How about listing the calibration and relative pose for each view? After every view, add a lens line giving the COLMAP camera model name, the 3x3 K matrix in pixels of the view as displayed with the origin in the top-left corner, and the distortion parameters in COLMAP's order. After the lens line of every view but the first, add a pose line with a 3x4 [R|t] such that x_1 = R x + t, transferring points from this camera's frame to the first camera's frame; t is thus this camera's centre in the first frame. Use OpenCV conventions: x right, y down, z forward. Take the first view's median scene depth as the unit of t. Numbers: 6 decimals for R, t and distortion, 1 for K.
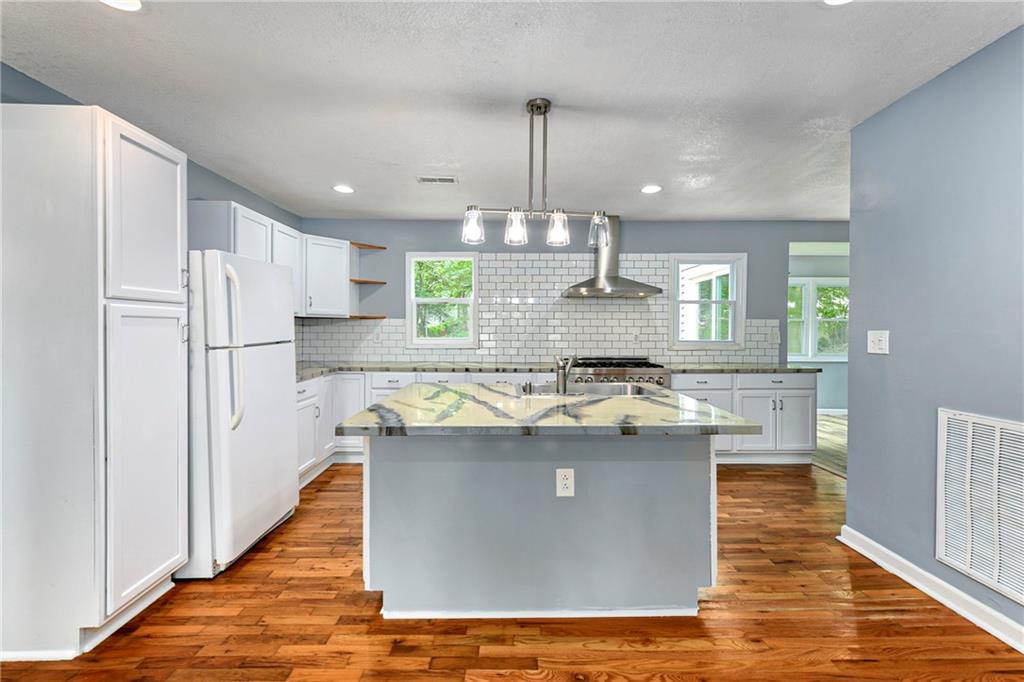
lens RADIAL K [[429.2, 0, 511.2], [0, 429.2, 329.3], [0, 0, 1]] dist [0.002364, 0.000059]
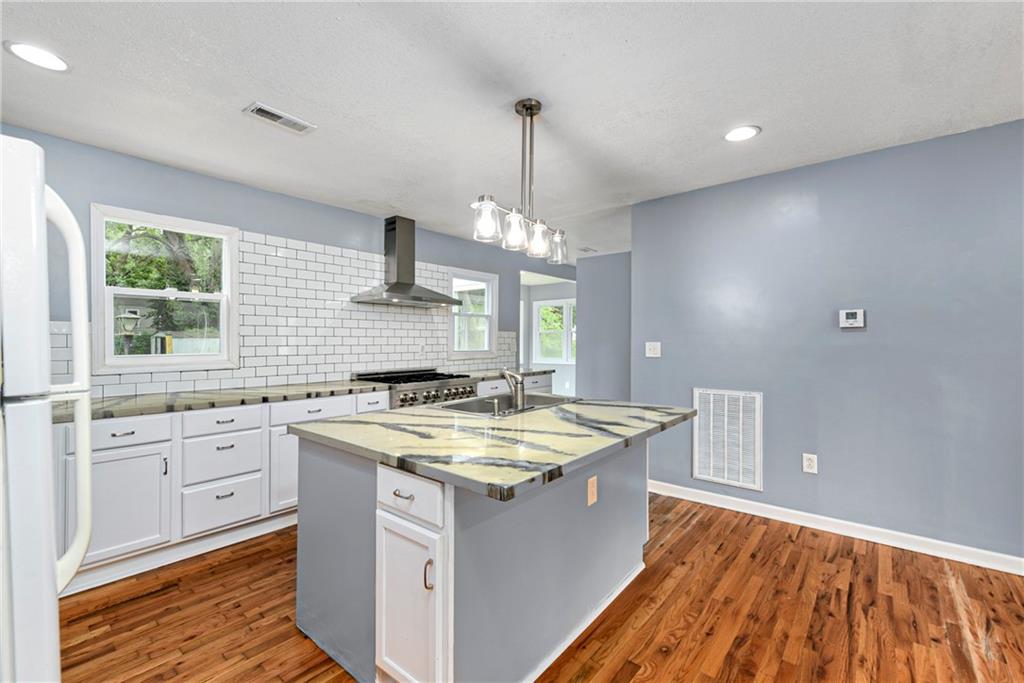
lens RADIAL K [[439.8, 0, 523.3], [0, 439.8, 340.8], [0, 0, 1]] dist [0.004323, 0.000135]
pose [[0.628038, -0.002957, 0.778177, -0.395153], [-0.002490, 0.999980, 0.005810, -0.005625], [-0.778179, -0.005587, 0.628018, 0.226404]]
